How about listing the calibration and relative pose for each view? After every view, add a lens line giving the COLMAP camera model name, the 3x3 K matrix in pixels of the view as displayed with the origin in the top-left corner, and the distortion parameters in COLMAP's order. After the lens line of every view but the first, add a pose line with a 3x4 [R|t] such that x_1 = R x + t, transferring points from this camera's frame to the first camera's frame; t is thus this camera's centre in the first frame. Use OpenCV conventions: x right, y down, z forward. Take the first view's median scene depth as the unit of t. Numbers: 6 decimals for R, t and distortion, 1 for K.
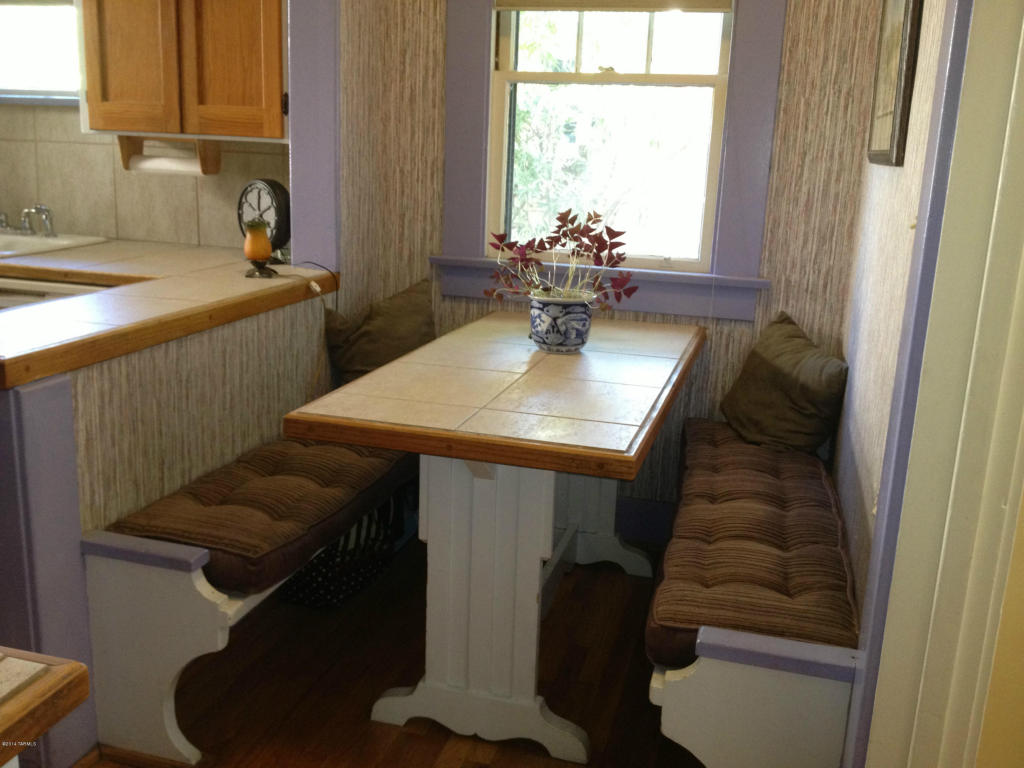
lens RADIAL K [[999.2, 0, 512.0], [0, 999.2, 384.0], [0, 0, 1]] dist [-0.007992, -0.007459]
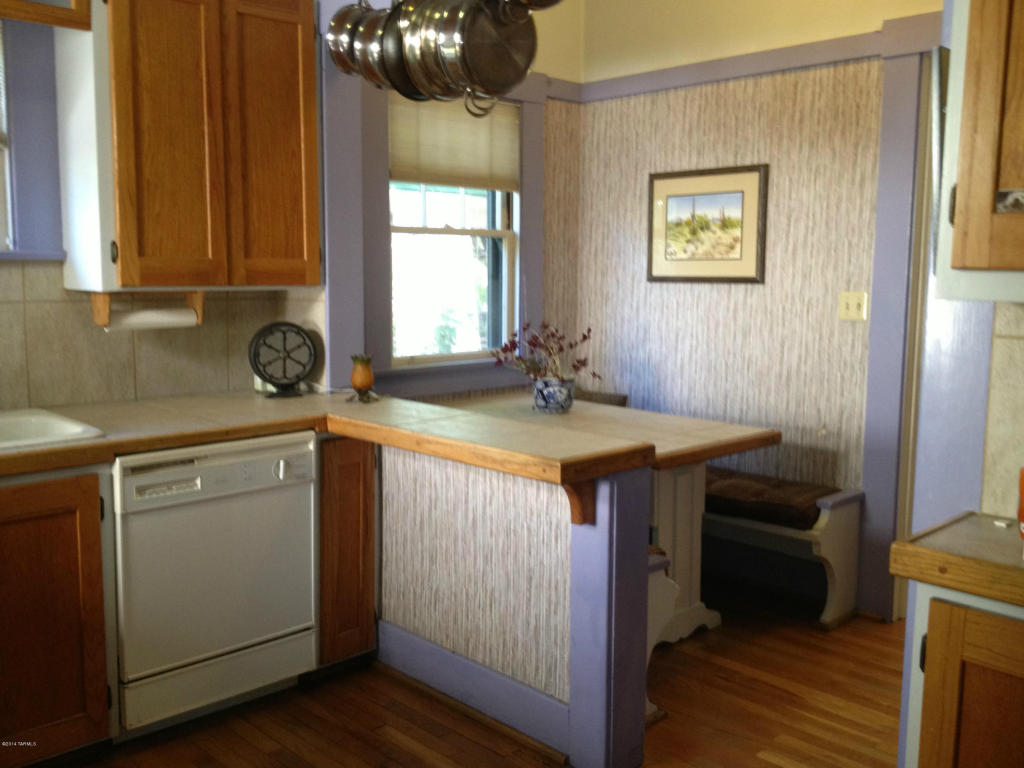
lens RADIAL K [[936.8, 0, 512.0], [0, 936.8, 384.0], [0, 0, 1]] dist [-0.006693, -0.010198]
pose [[0.495536, -0.141444, 0.856993, -0.974257], [0.221877, 0.974531, 0.032548, -0.110934], [-0.839770, 0.174018, 0.514299, 0.255570]]
